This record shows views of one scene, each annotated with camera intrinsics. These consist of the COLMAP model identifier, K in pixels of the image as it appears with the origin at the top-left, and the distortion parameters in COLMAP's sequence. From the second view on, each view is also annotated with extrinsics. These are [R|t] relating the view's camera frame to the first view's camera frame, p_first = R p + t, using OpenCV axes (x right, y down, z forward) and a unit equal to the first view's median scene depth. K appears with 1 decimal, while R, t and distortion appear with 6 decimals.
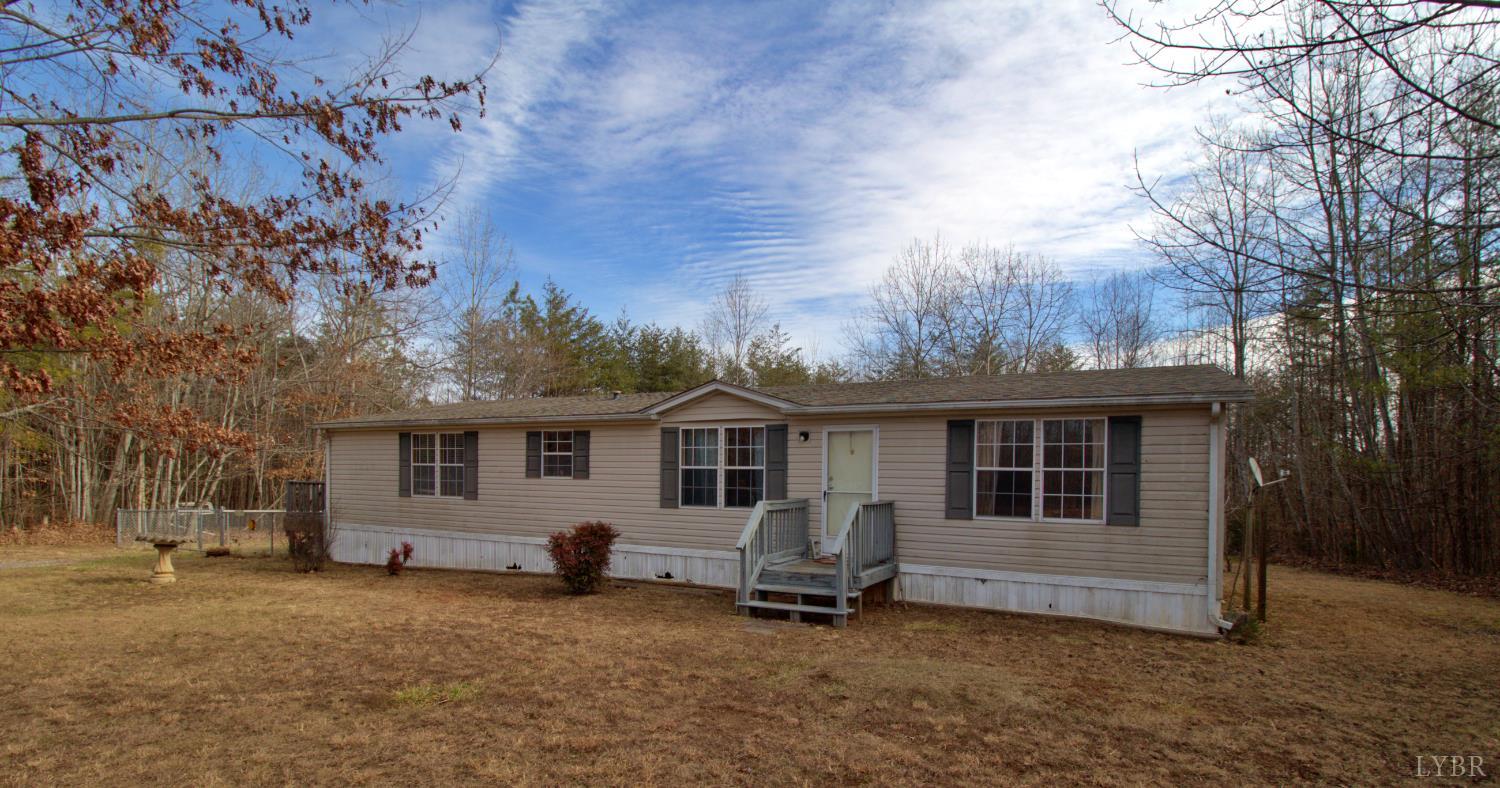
lens RADIAL K [[710.6, 0, 749.9], [0, 710.6, 410.6], [0, 0, 1]] dist [0.001145, -0.010293]
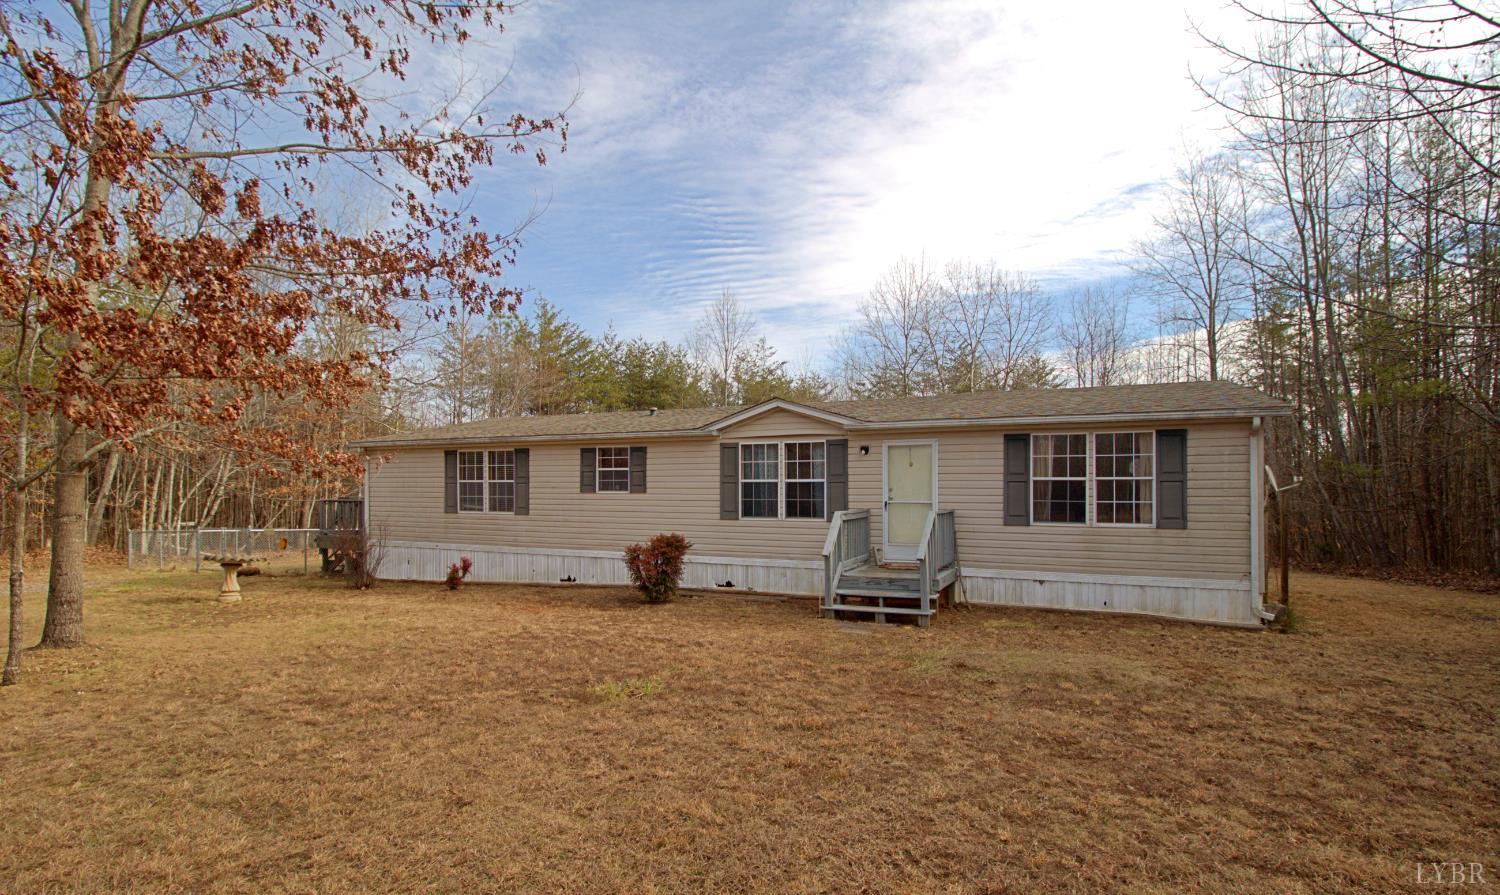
lens RADIAL K [[717.1, 0, 750.0], [0, 717.1, 447.5], [0, 0, 1]] dist [0.002492, -0.012085]
pose [[0.998690, -0.010174, 0.050139, -0.162633], [0.008384, 0.999324, 0.035782, -0.008143], [-0.050469, -0.035314, 0.998101, -0.058878]]
